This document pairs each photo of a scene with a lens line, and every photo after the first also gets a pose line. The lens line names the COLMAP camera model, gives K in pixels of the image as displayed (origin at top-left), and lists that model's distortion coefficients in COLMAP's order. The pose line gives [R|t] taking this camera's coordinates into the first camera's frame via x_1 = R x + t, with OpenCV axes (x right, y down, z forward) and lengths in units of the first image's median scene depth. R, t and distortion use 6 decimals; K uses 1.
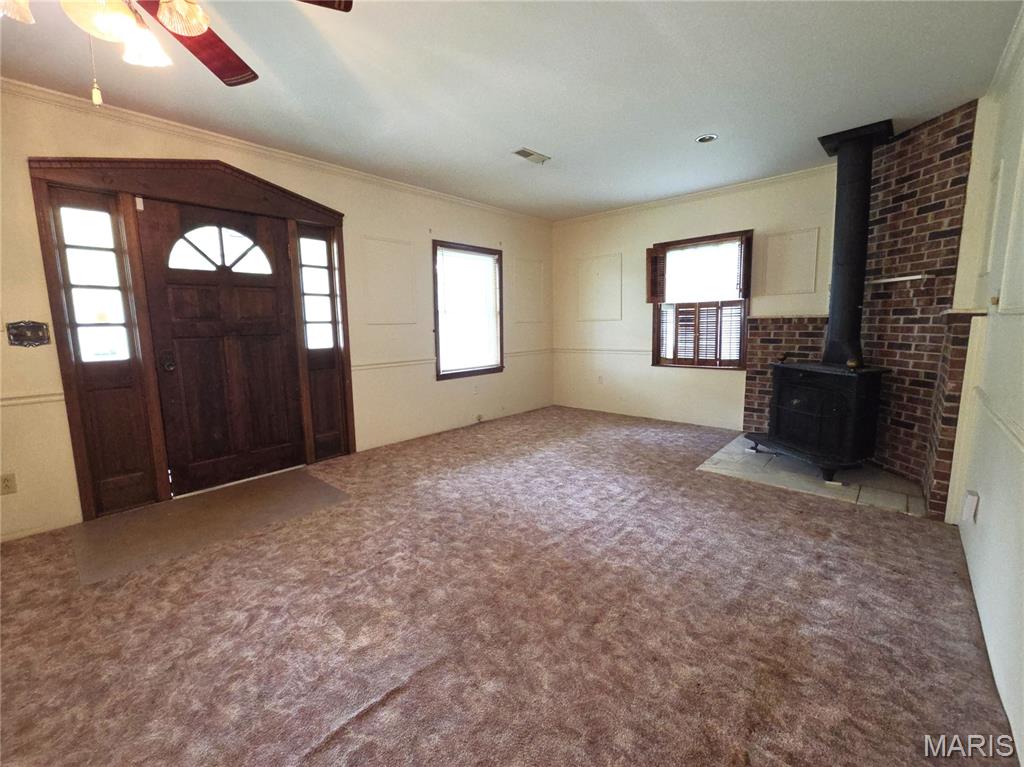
lens RADIAL K [[420.8, 0, 503.1], [0, 420.8, 378.5], [0, 0, 1]] dist [0.000347, 0.000030]
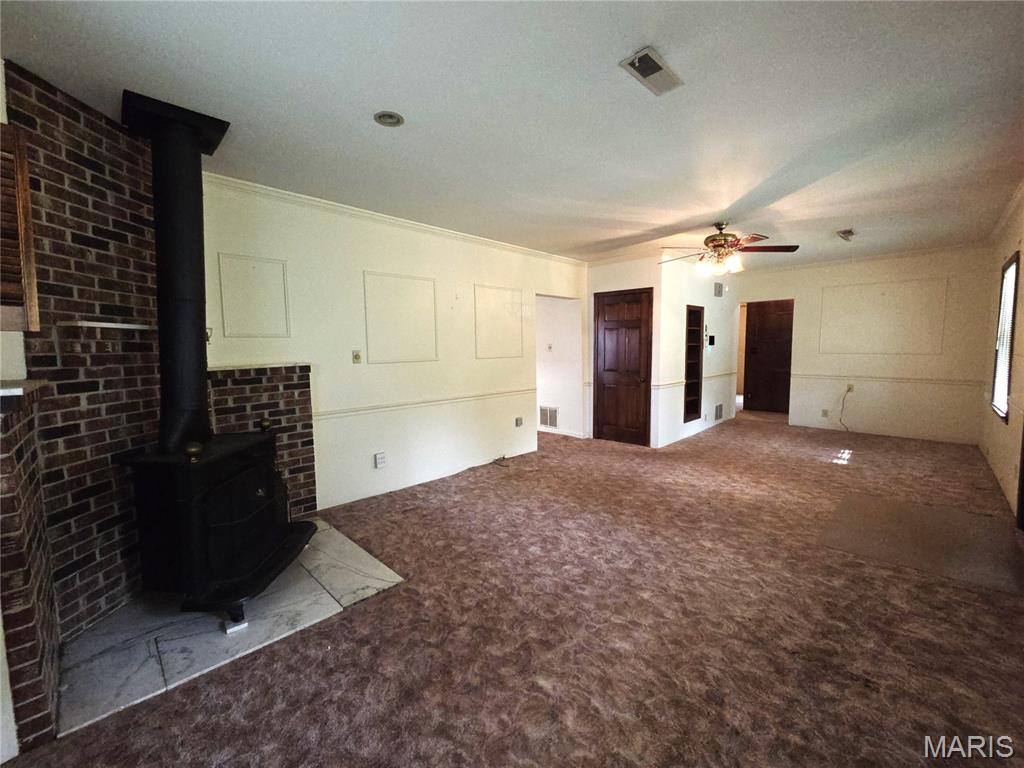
lens RADIAL K [[420.8, 0, 505.7], [0, 420.8, 382.8], [0, 0, 1]] dist [0.000347, 0.000030]
pose [[-0.998391, 0.029657, 0.048332, 0.274365], [0.039259, 0.976531, 0.211768, -0.285462], [-0.040917, 0.213325, -0.976124, 1.813787]]
